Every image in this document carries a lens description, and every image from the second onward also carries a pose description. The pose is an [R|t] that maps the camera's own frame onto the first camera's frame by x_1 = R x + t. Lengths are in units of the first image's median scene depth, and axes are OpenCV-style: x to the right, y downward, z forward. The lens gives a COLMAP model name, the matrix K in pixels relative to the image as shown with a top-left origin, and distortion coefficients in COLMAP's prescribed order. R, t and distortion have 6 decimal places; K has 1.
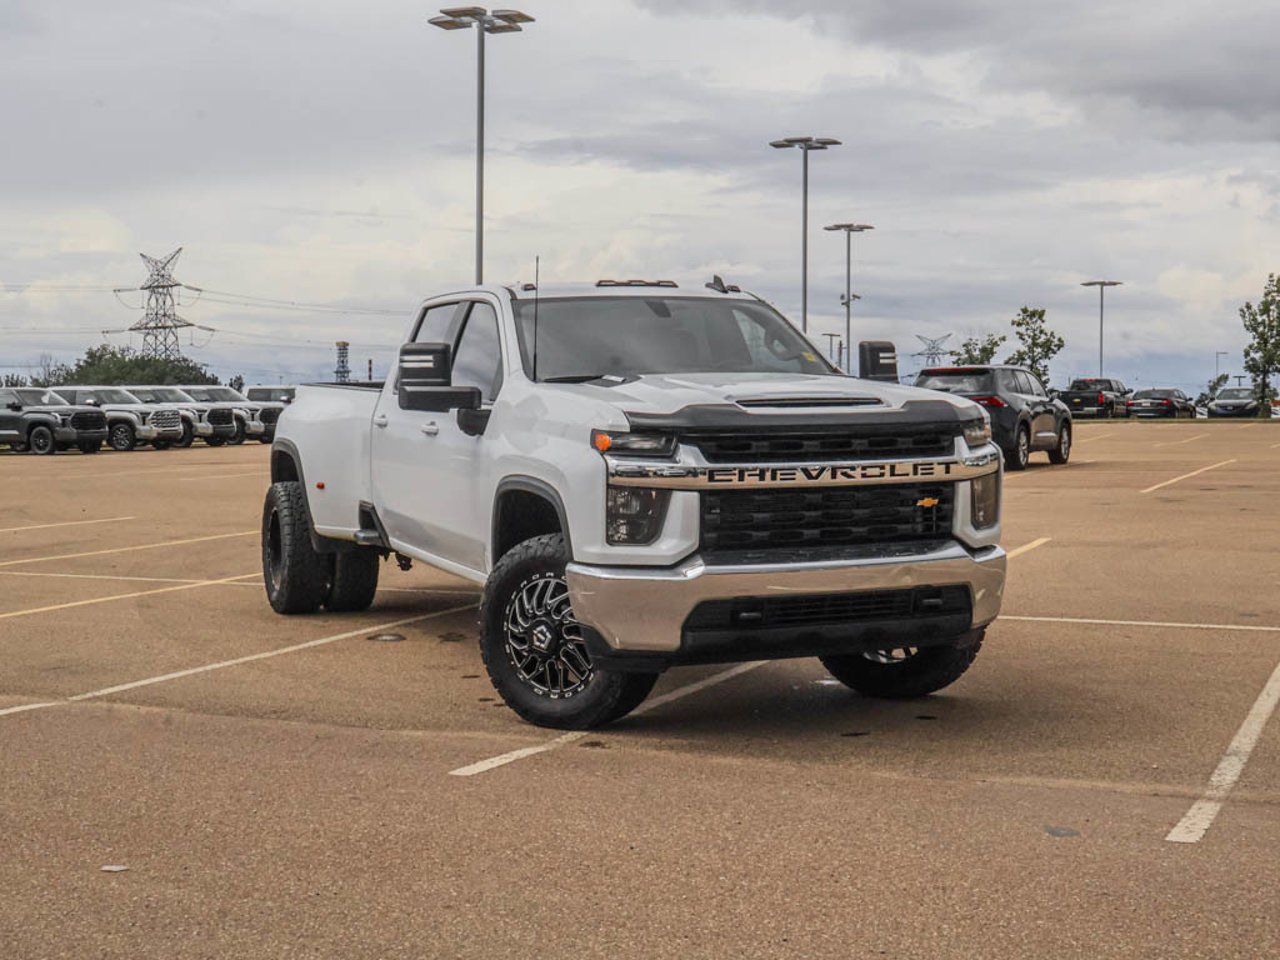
lens RADIAL K [[1783.4, 0, 640.0], [0, 1783.4, 480.0], [0, 0, 1]] dist [0.183029, 0.033751]
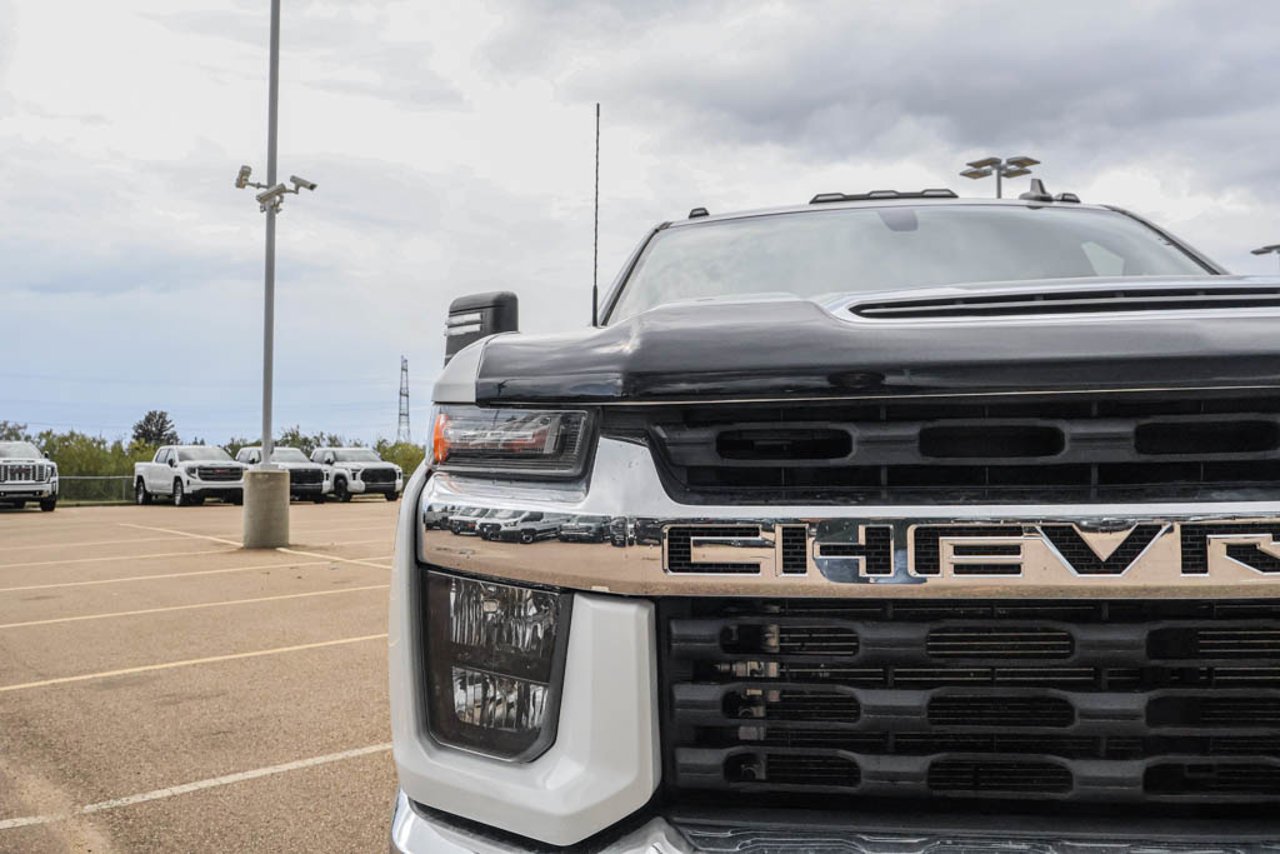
lens RADIAL K [[1059.3, 0, 640.0], [0, 1059.3, 427.0], [0, 0, 1]] dist [-0.009311, -0.003726]
pose [[0.894278, -0.018452, -0.447131, 0.102320], [-0.013443, 0.997591, -0.068055, -0.009377], [0.447309, 0.066871, 0.891876, 0.808628]]
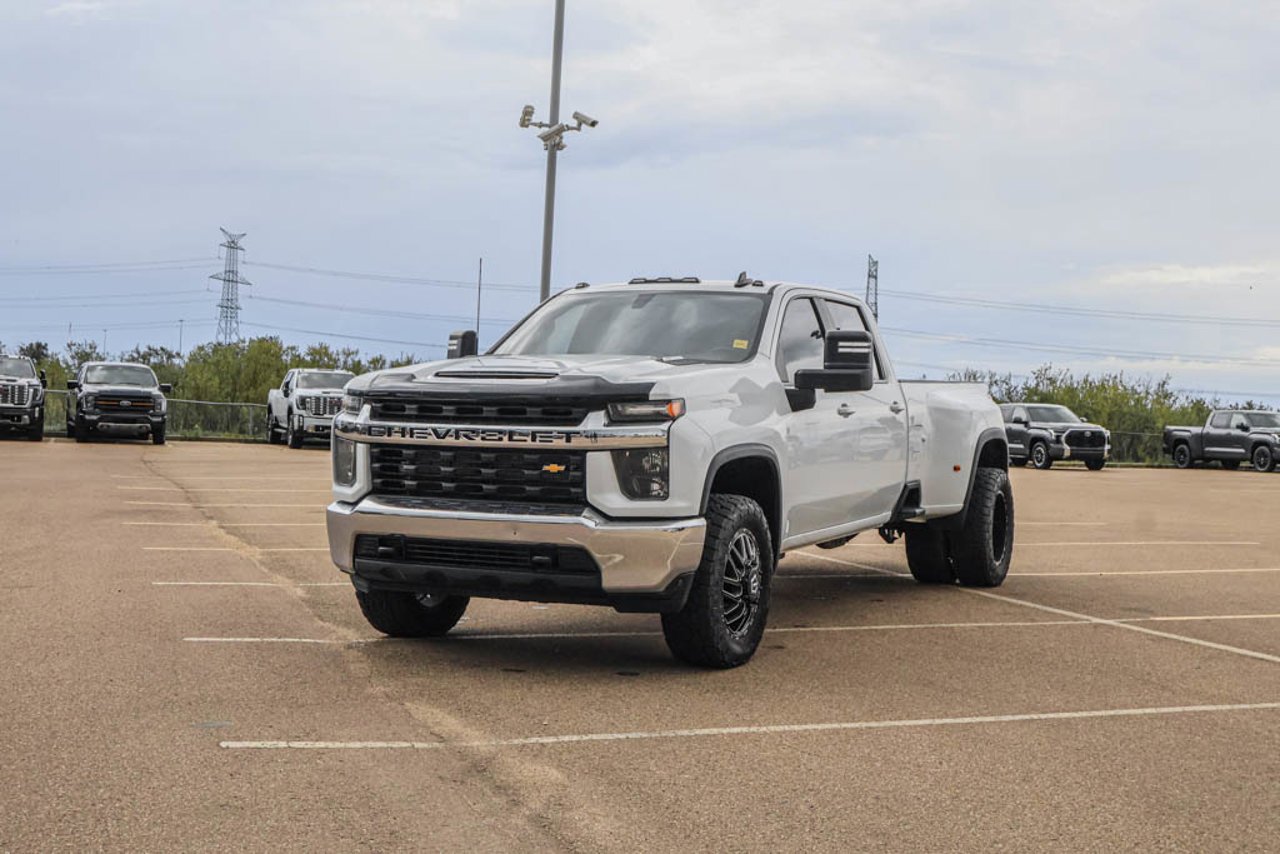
lens RADIAL K [[1635.2, 0, 640.0], [0, 1635.2, 427.0], [0, 0, 1]] dist [-0.004028, 0.004379]
pose [[0.675763, 0.038233, -0.736127, 0.930289], [-0.071478, 0.997346, -0.013816, -0.002555], [0.733645, 0.061953, 0.676703, 0.365484]]
